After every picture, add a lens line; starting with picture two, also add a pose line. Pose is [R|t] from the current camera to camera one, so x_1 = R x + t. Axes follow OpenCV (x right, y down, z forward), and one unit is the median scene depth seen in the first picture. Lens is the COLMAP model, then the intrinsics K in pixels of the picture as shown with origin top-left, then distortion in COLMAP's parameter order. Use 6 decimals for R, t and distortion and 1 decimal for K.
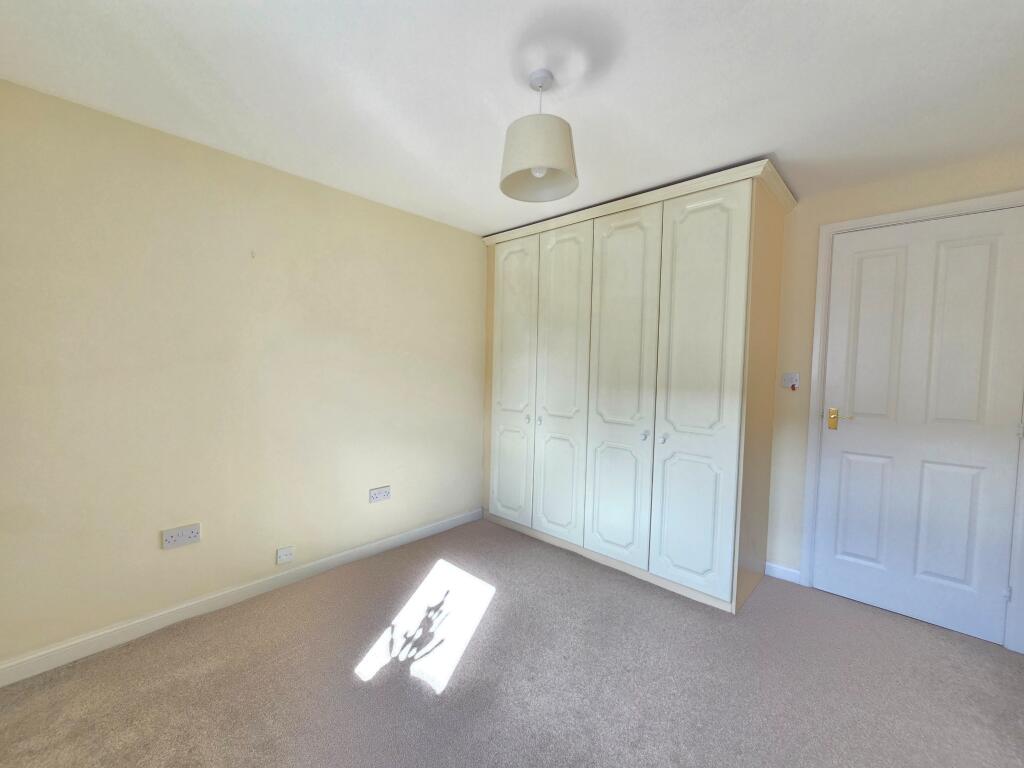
lens RADIAL K [[426.0, 0, 507.3], [0, 426.0, 386.4], [0, 0, 1]] dist [0.001794, 0.000055]
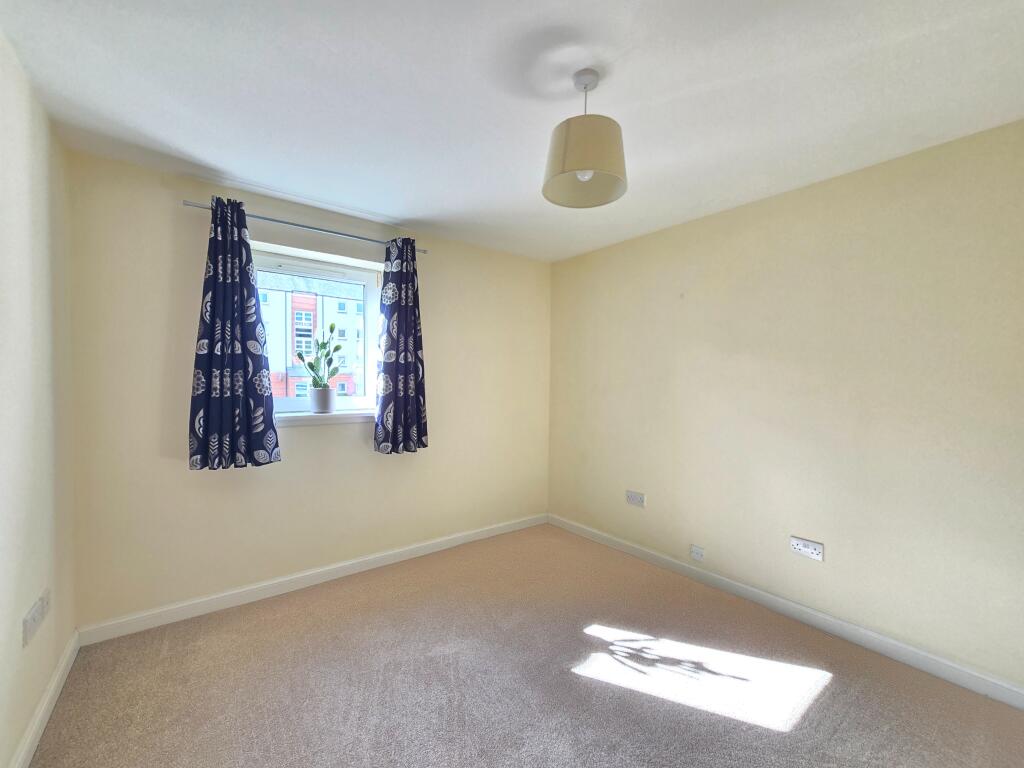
lens RADIAL K [[426.0, 0, 507.3], [0, 426.0, 386.4], [0, 0, 1]] dist [0.001794, 0.000055]
pose [[-0.150819, 0.001621, -0.988560, 0.856954], [-0.065089, 0.997812, 0.011567, -0.029713], [0.986416, 0.066089, -0.150384, 0.828421]]
